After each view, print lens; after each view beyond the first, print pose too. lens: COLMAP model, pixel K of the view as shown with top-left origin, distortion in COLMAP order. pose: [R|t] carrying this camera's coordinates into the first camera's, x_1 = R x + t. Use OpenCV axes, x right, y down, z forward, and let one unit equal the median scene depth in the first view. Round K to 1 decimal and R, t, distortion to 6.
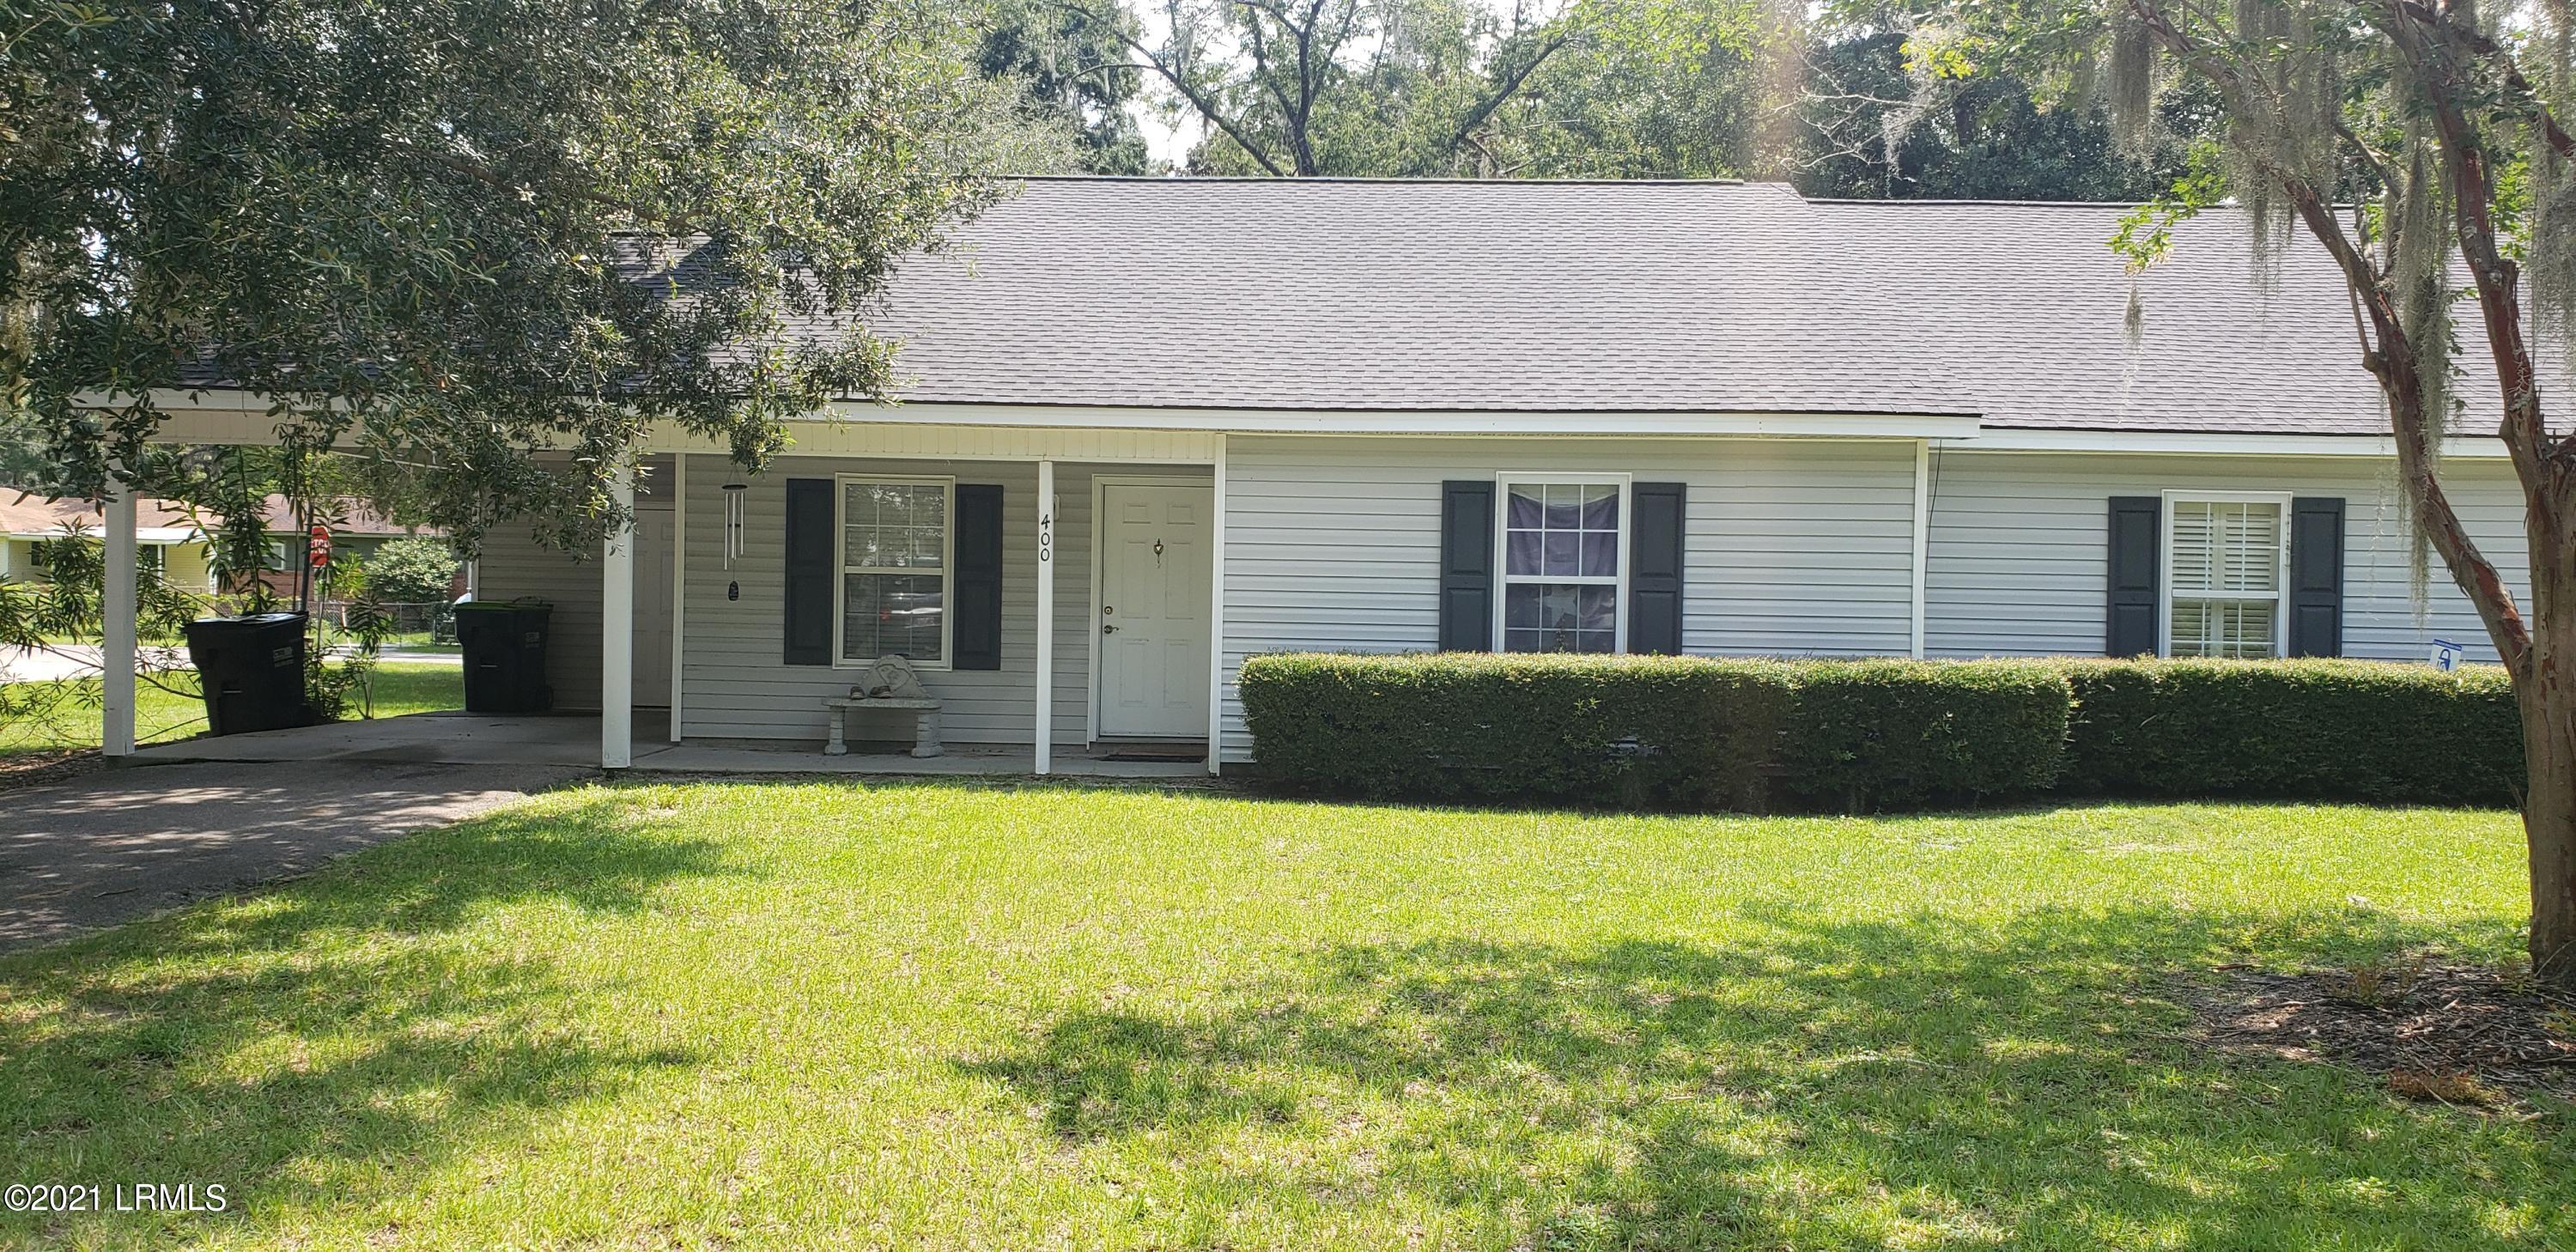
lens RADIAL K [[2026.6, 0, 1286.5], [0, 2026.6, 541.0], [0, 0, 1]] dist [-0.002690, -0.005919]
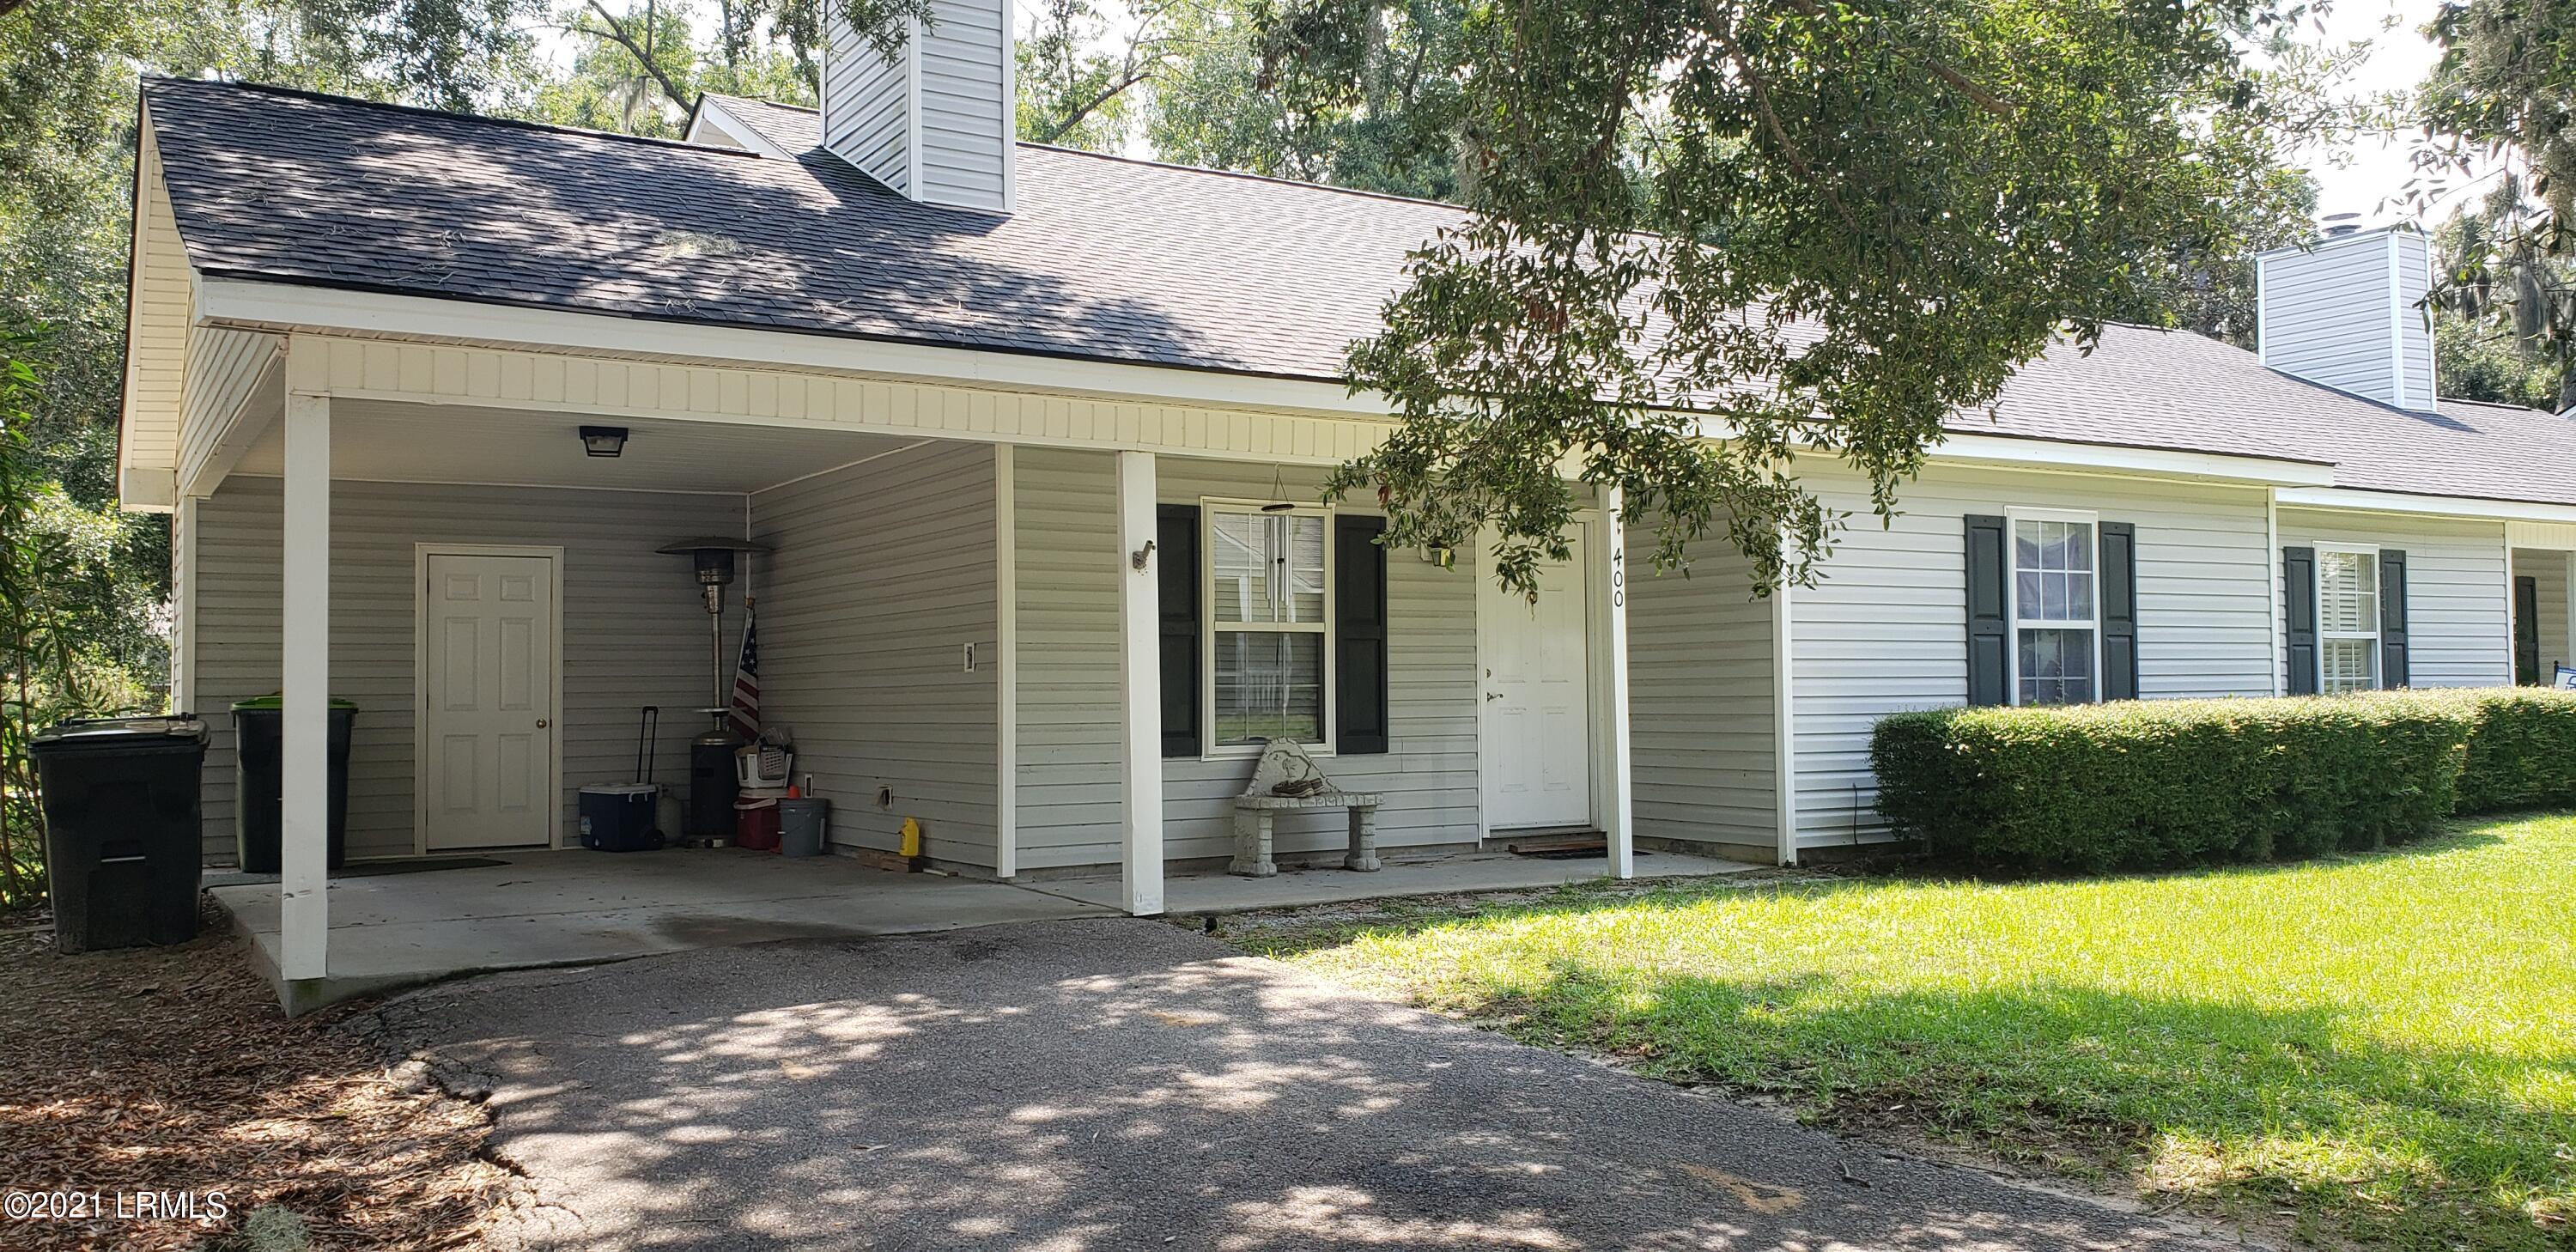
lens RADIAL K [[2026.6, 0, 1286.5], [0, 2026.6, 541.0], [0, 0, 1]] dist [-0.002690, -0.005919]
pose [[0.836739, 0.015058, 0.547395, -0.666528], [0.009507, 0.999072, -0.042015, 0.016388], [-0.547520, 0.040360, 0.835819, 0.411972]]
